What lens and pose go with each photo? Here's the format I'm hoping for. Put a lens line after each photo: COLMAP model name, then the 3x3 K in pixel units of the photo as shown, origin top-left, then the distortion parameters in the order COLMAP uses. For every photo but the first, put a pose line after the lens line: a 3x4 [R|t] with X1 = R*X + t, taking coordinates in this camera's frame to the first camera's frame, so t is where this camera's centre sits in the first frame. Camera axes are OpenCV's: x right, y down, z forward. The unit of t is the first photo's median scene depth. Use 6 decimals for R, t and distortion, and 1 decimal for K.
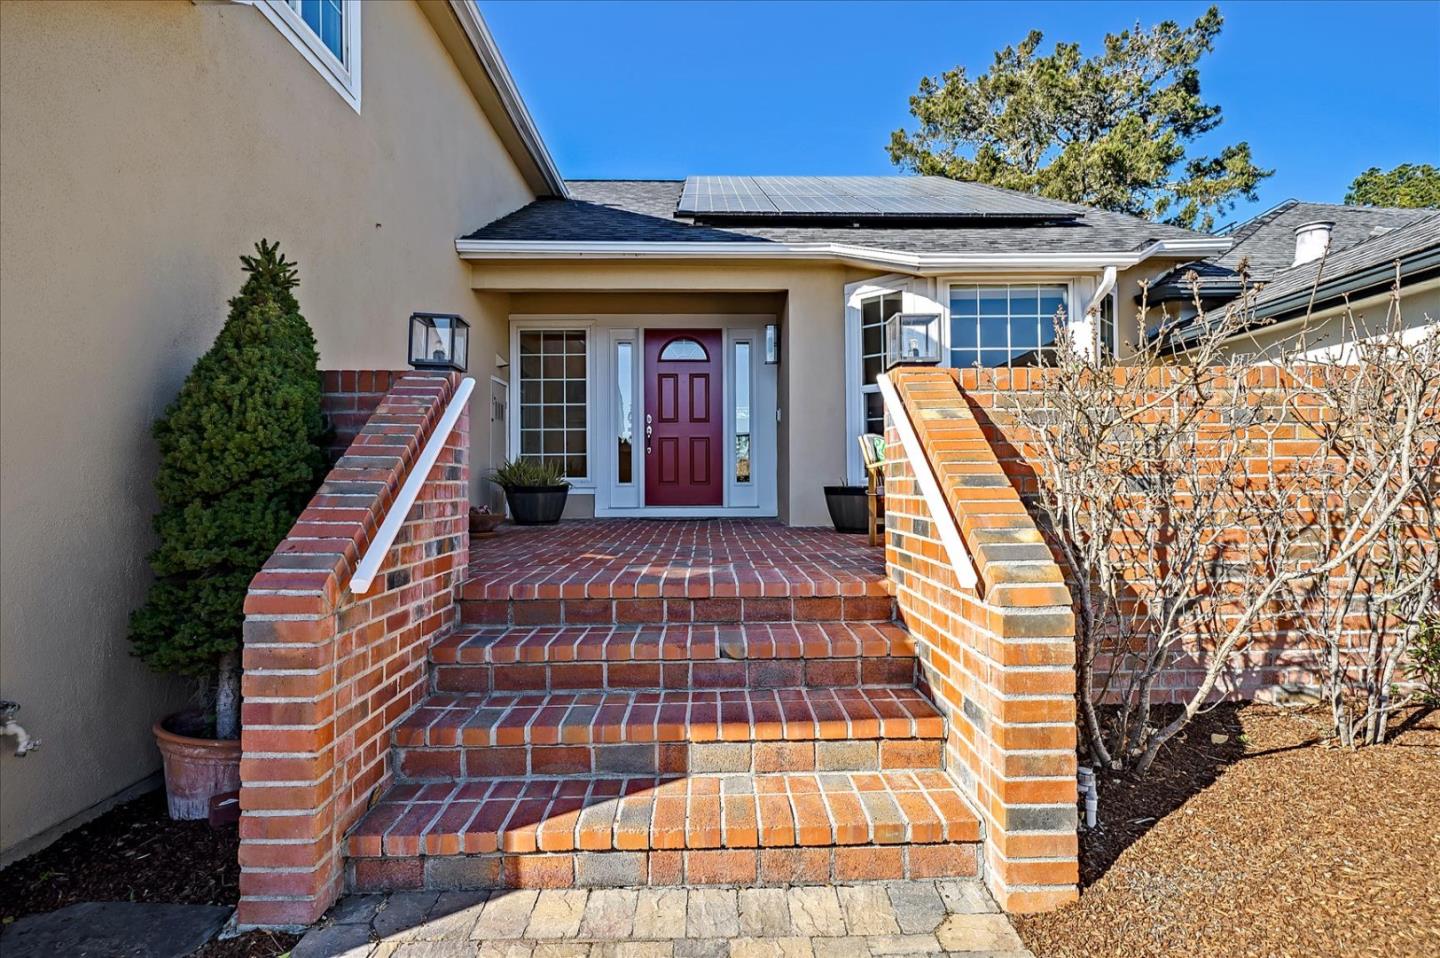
lens RADIAL K [[642.4, 0, 720.0], [0, 642.4, 479.0], [0, 0, 1]] dist [-0.002164, -0.000118]
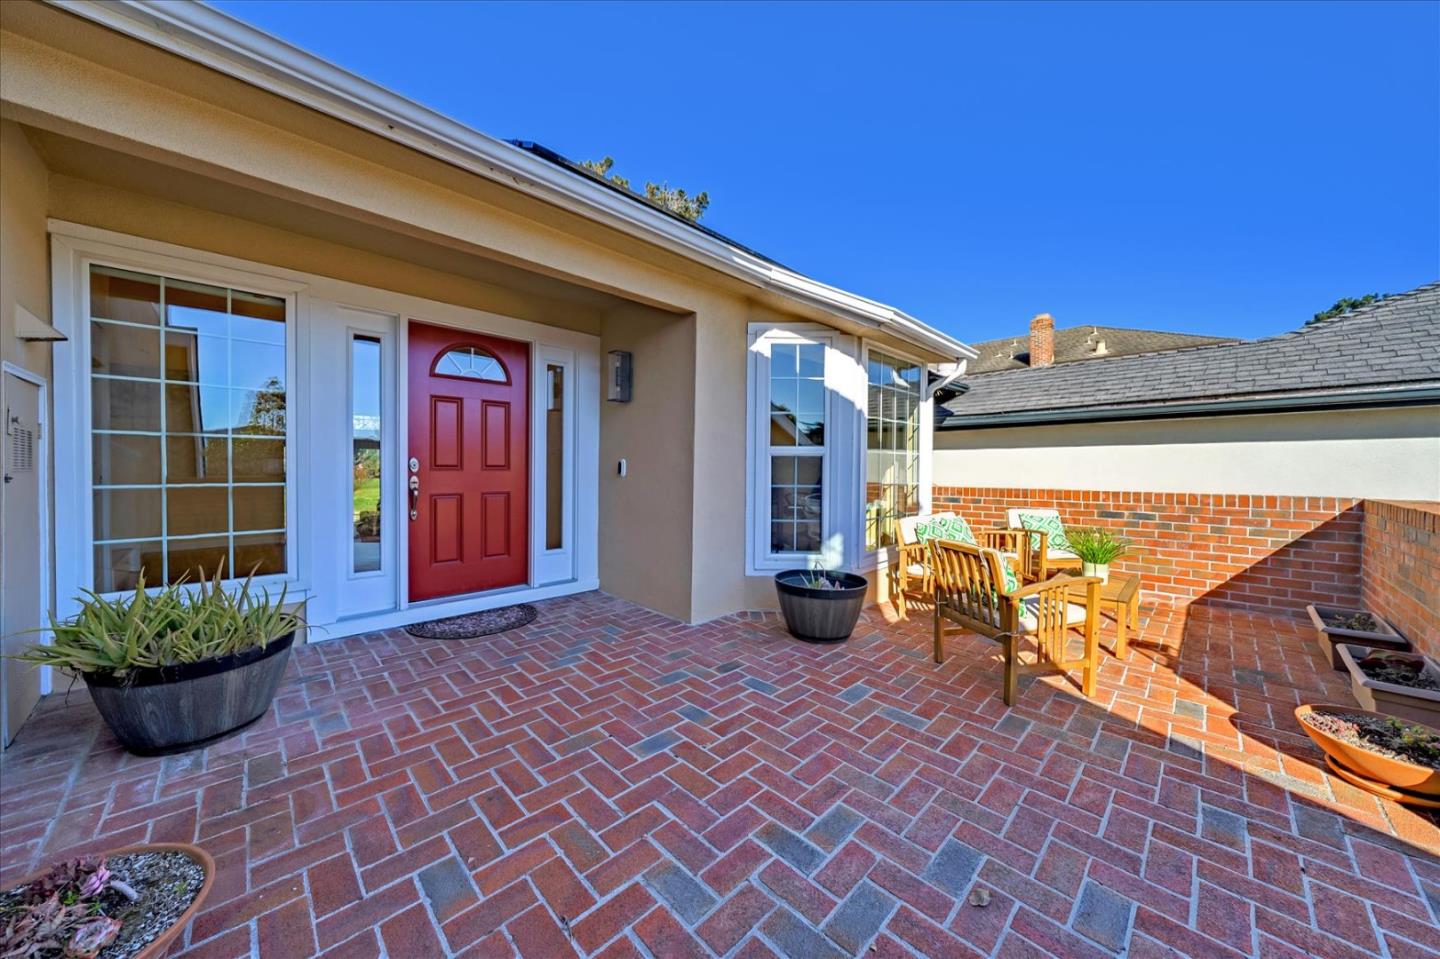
lens RADIAL K [[475.7, 0, 720.0], [0, 475.7, 479.5], [0, 0, 1]] dist [-0.000212, 0.000000]
pose [[0.747678, -0.006089, 0.664033, -0.196246], [-0.002775, 0.999921, 0.012293, -0.086174], [-0.664055, -0.011034, 0.747602, 0.453226]]
